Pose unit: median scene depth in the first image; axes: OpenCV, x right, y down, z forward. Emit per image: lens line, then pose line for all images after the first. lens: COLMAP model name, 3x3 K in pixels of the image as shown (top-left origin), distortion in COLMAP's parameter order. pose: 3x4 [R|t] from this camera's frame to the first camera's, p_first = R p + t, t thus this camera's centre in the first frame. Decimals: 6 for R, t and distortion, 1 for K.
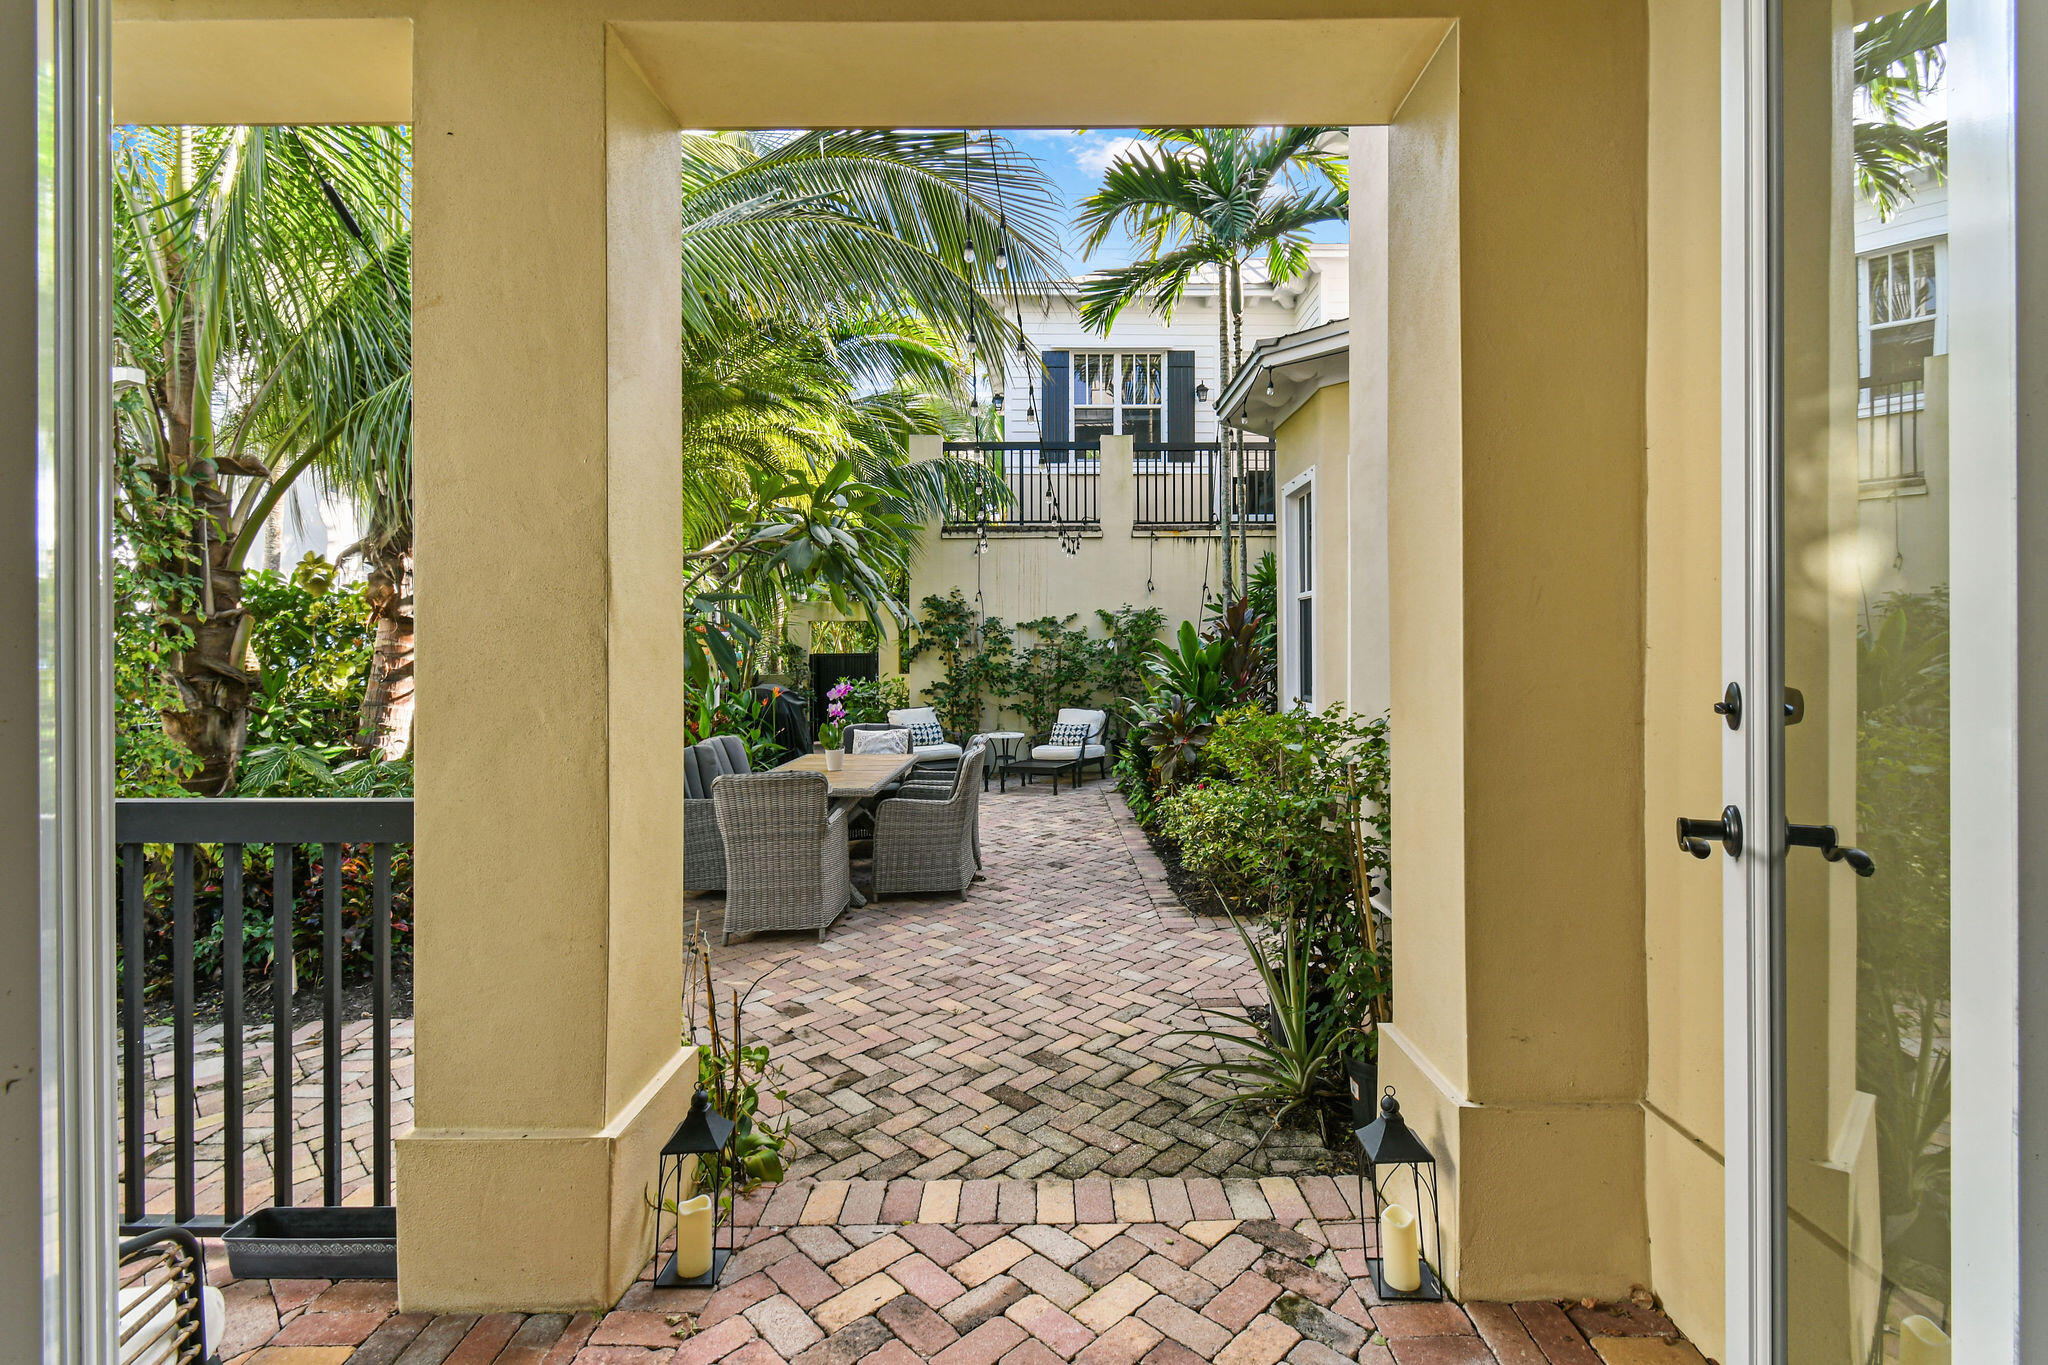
lens RADIAL K [[928.3, 0, 1011.7], [0, 928.3, 667.1], [0, 0, 1]] dist [-0.003361, -0.000187]
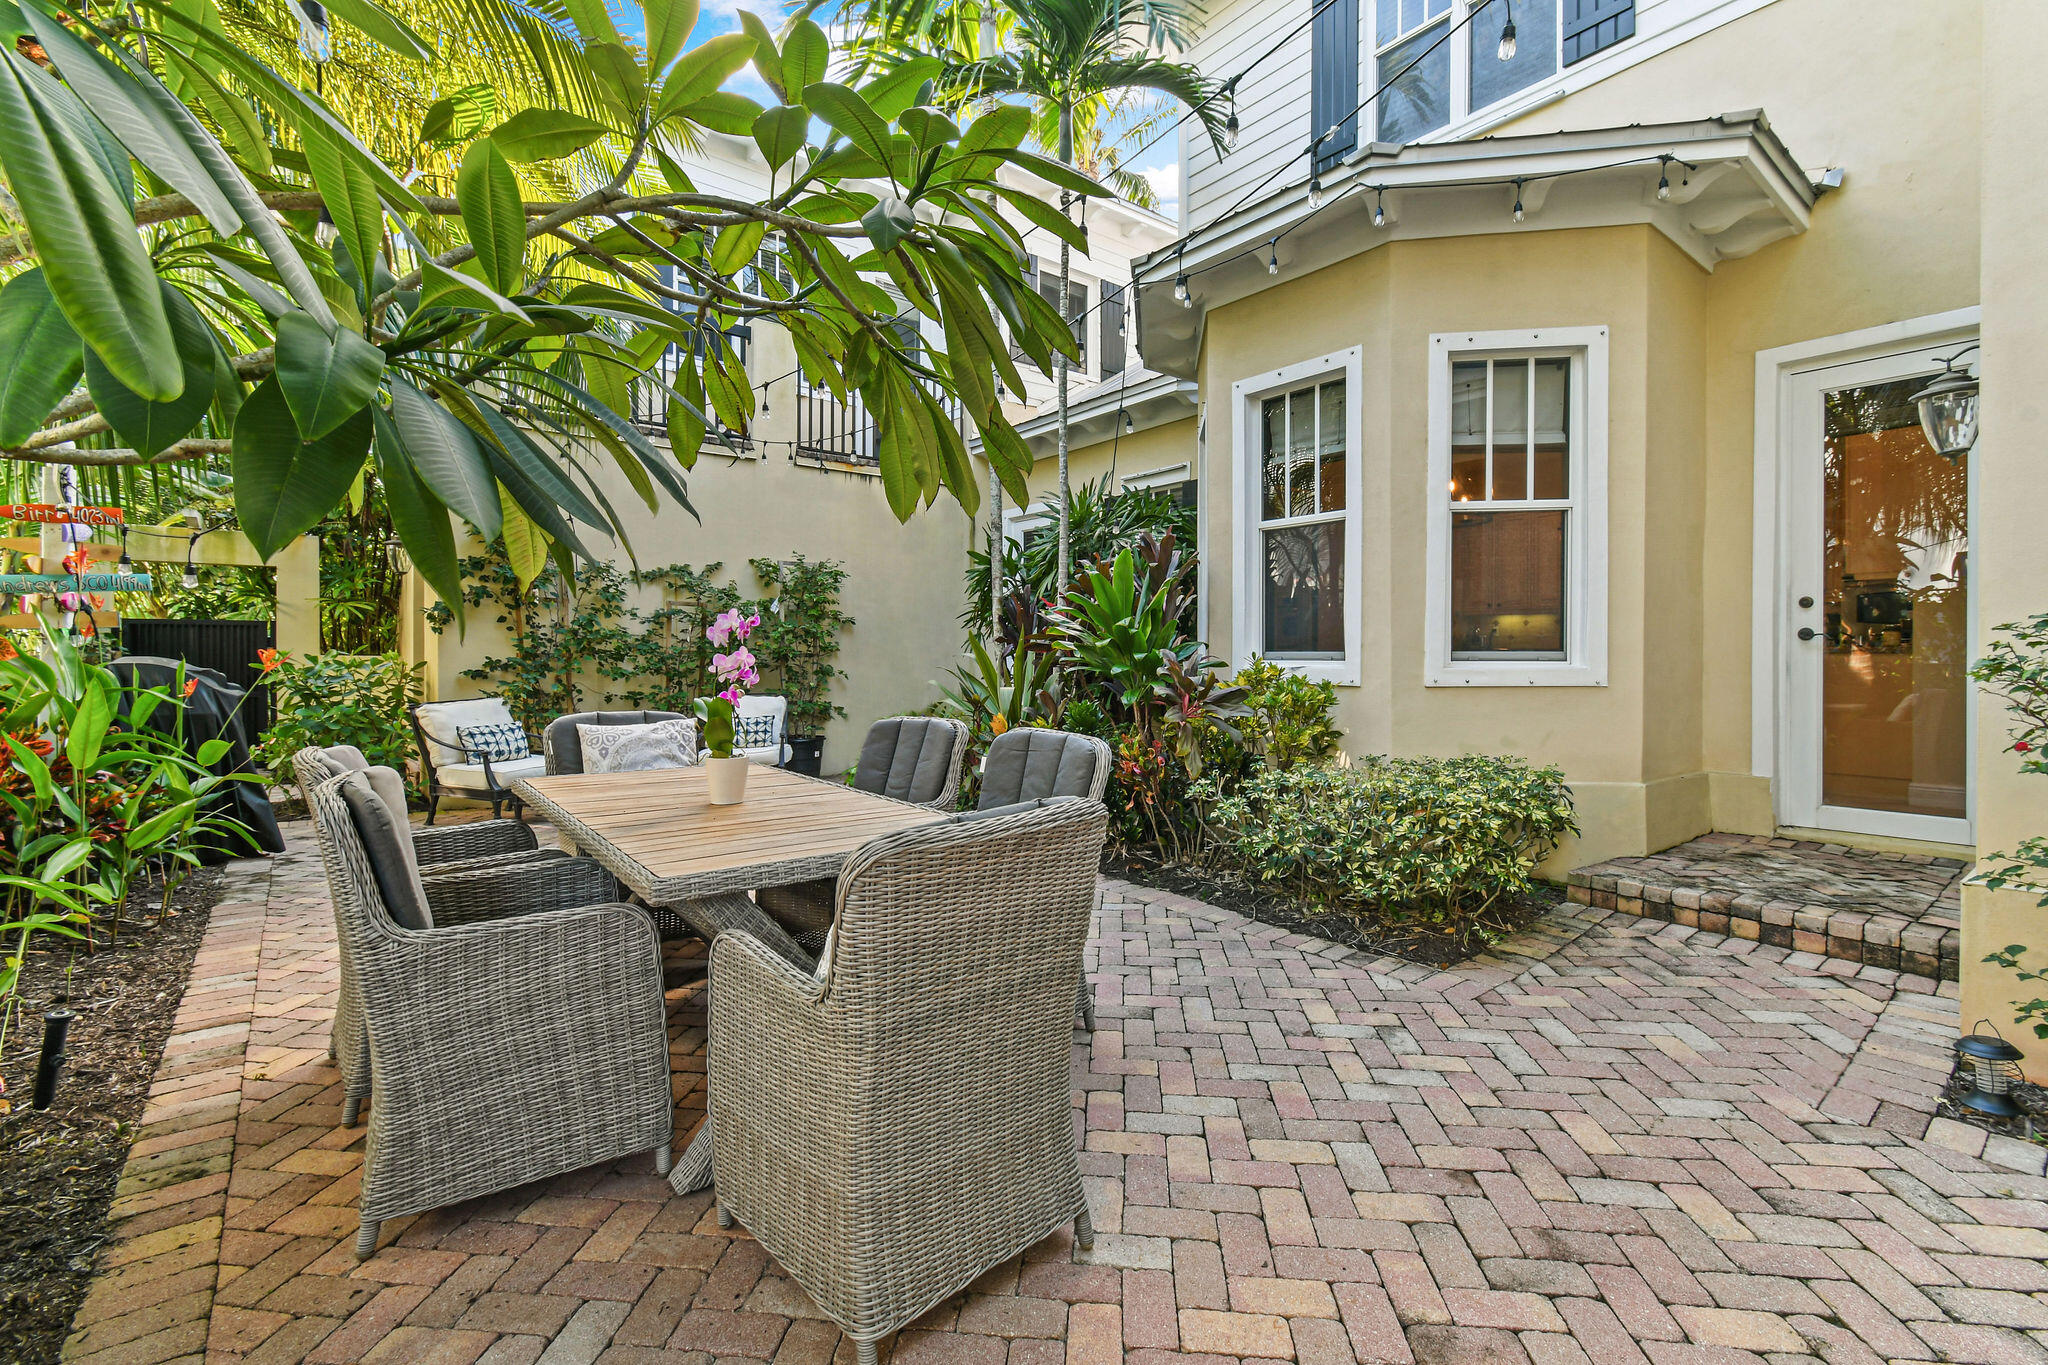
lens RADIAL K [[928.3, 0, 1033.6], [0, 928.3, 680.6], [0, 0, 1]] dist [-0.003361, -0.000187]
pose [[0.775565, -0.007293, 0.631225, -0.193566], [0.001706, 0.999954, 0.009458, 0.026272], [-0.631265, -0.006258, 0.775542, 0.304626]]
